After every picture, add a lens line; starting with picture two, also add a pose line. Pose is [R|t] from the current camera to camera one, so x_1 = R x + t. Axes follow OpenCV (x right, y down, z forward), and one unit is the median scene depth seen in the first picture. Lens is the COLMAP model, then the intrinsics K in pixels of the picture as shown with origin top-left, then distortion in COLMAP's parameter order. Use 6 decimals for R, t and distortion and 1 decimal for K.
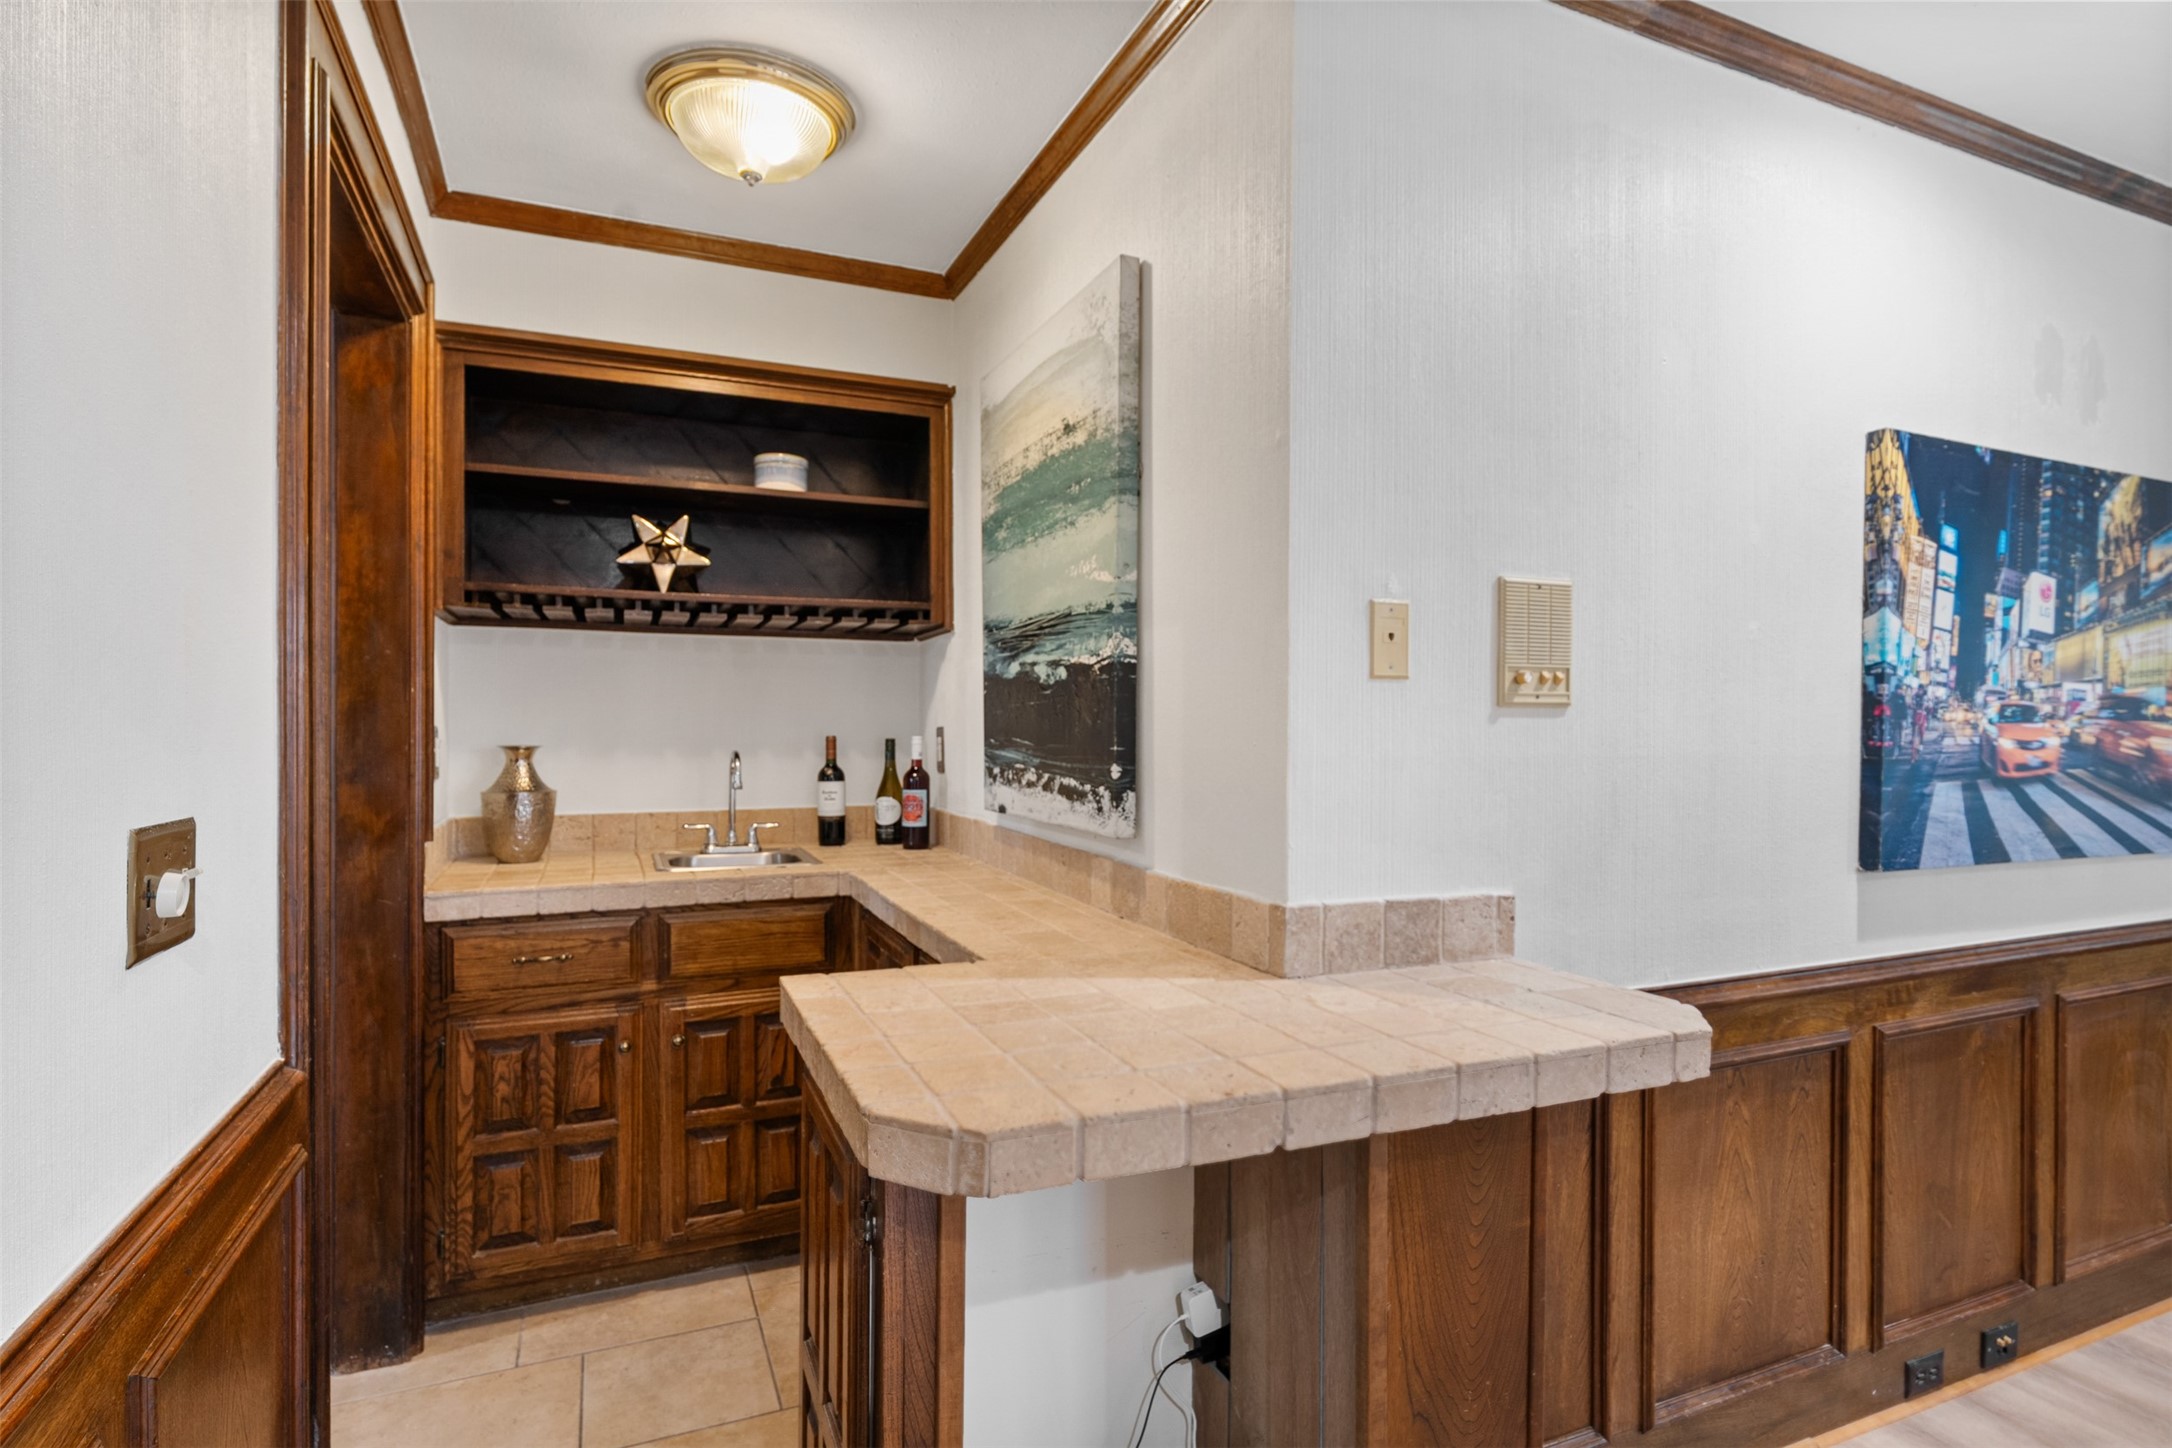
lens RADIAL K [[1091.1, 0, 1081.3], [0, 1091.1, 720.6], [0, 0, 1]] dist [-0.002092, 0.002610]
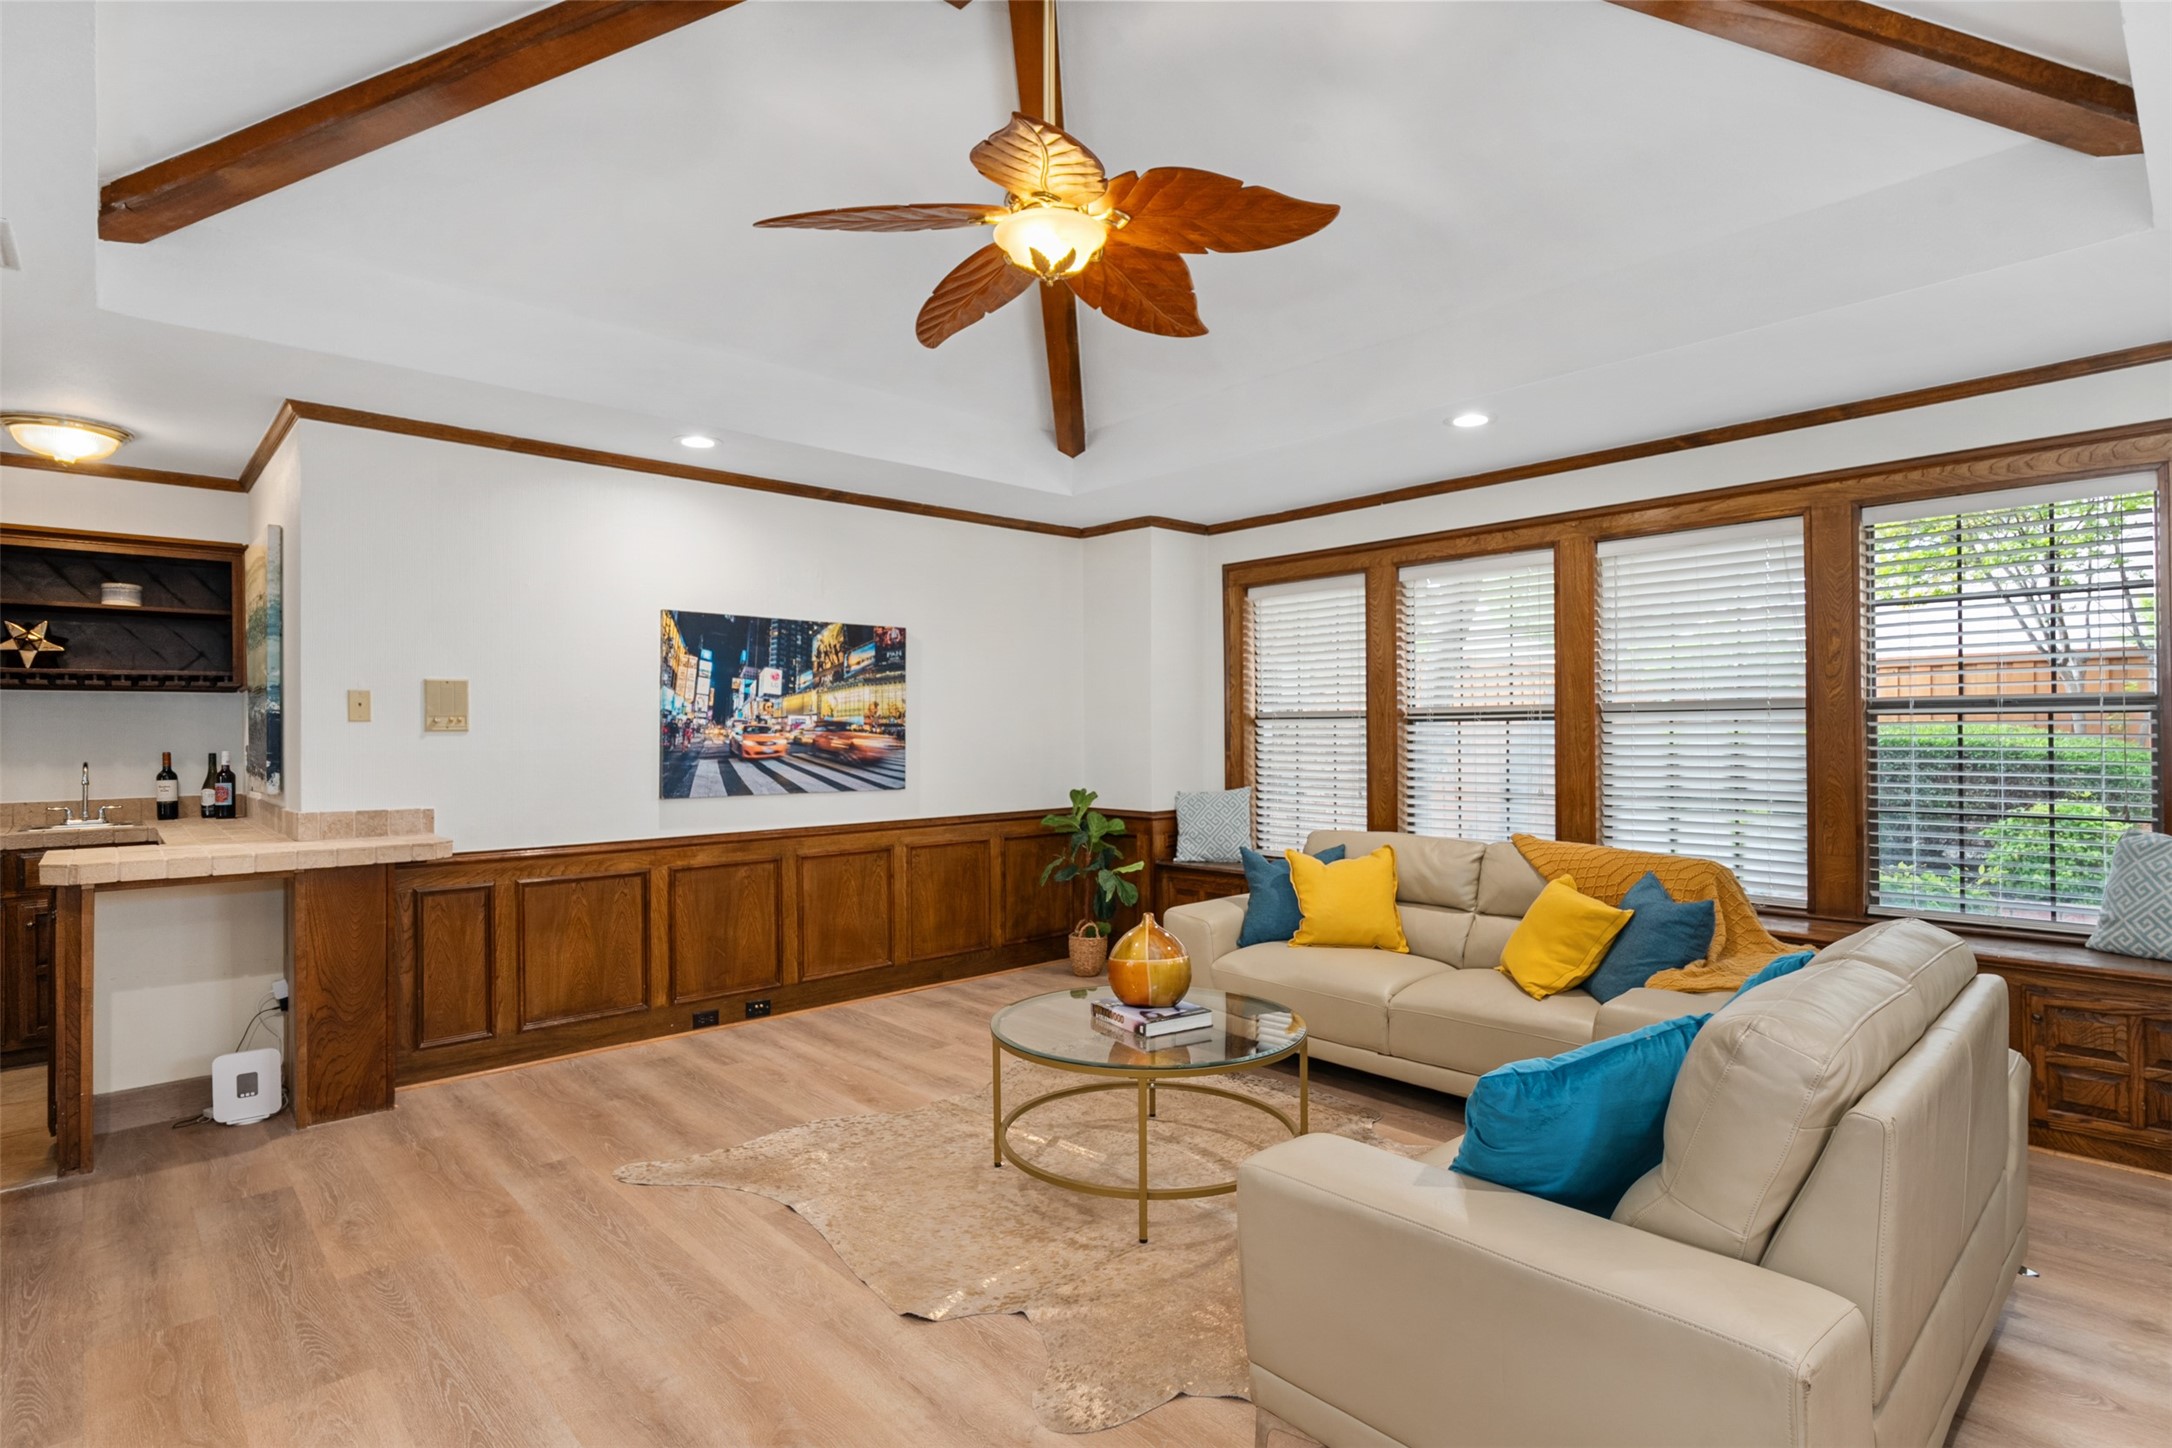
lens RADIAL K [[1091.1, 0, 1094.6], [0, 1091.1, 724.6], [0, 0, 1]] dist [-0.002092, 0.002610]
pose [[0.947563, -0.013508, 0.319284, 0.788336], [0.016815, 0.999830, -0.007601, 0.011737], [-0.319127, 0.012571, 0.947629, -1.380634]]
